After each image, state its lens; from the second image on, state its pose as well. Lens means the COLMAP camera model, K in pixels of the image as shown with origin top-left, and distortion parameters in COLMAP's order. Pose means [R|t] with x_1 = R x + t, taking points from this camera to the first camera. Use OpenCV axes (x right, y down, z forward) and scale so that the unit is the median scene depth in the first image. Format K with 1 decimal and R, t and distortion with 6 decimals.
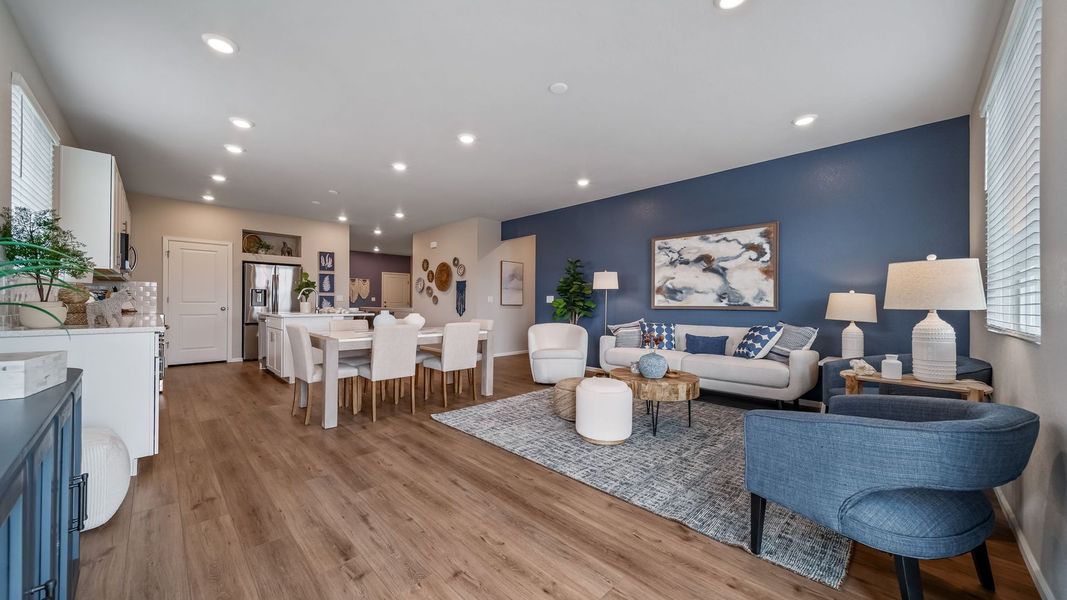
lens RADIAL K [[375.5, 0, 519.2], [0, 375.5, 301.3], [0, 0, 1]] dist [0.007643, 0.000030]
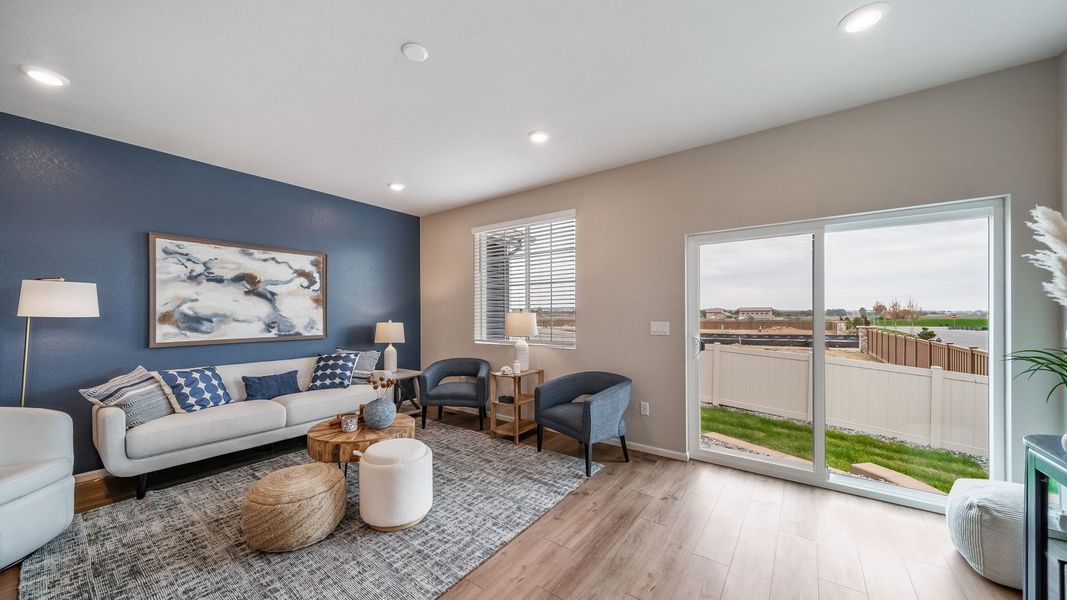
lens RADIAL K [[373.2, 0, 522.7], [0, 373.2, 313.1], [0, 0, 1]] dist [0.006304, -0.000042]
pose [[-0.155684, -0.005109, 0.987794, -0.377194], [-0.004398, 0.999980, 0.004479, -0.046276], [-0.987797, -0.003646, -0.155703, 0.542122]]
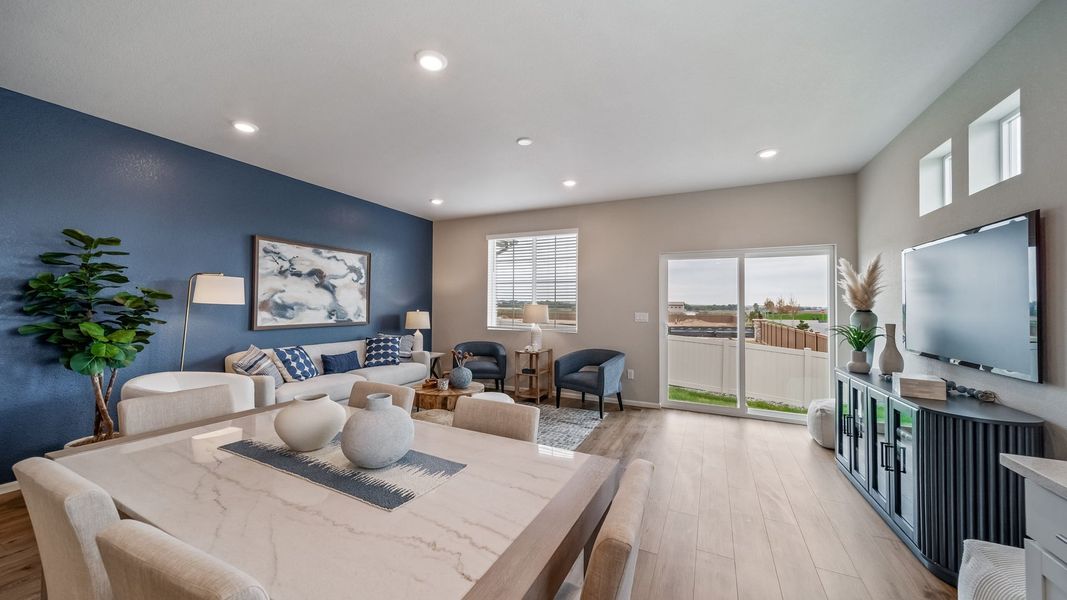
lens RADIAL K [[380.8, 0, 521.8], [0, 380.8, 297.7], [0, 0, 1]] dist [0.006256, 0.000018]
pose [[-0.335683, 0.008882, 0.941933, -0.580496], [-0.017940, 0.999714, -0.015820, -0.045997], [-0.941804, -0.022209, -0.335428, 0.827619]]
